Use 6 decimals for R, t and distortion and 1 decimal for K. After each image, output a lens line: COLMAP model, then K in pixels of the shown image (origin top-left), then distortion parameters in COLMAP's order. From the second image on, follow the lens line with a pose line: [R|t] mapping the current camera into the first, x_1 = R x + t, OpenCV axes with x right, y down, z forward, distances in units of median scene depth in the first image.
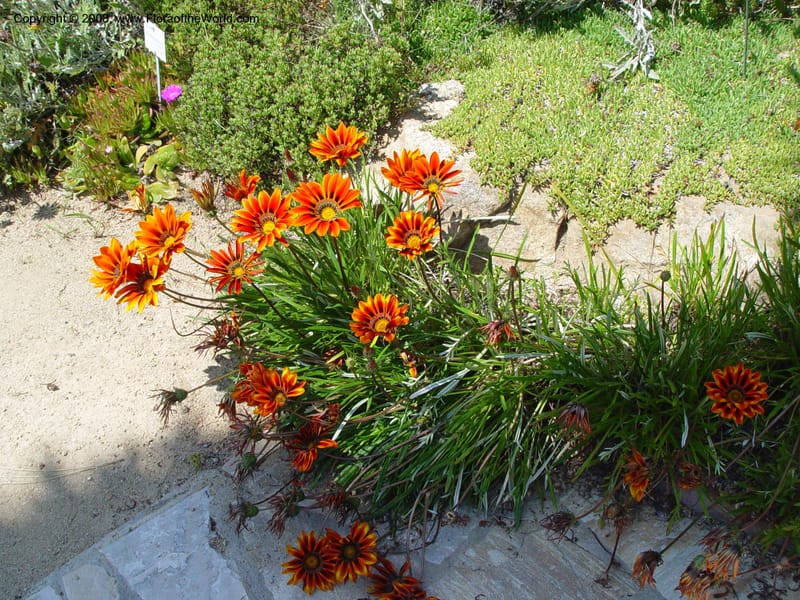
lens RADIAL K [[1138.4, 0, 400.0], [0, 1138.4, 300.0], [0, 0, 1]] dist [-0.220589, 0.050048]
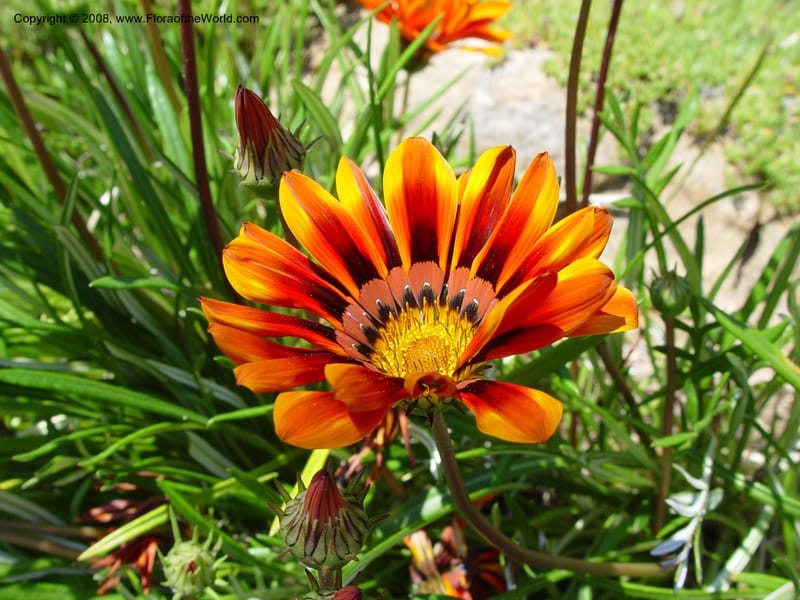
lens RADIAL K [[1138.4, 0, 400.0], [0, 1138.4, 300.0], [0, 0, 1]] dist [-0.220589, 0.050048]
pose [[0.990296, 0.089356, 0.106444, -0.032022], [-0.072831, 0.985981, -0.150121, 0.035016], [-0.118366, 0.140912, 0.982921, 0.787013]]
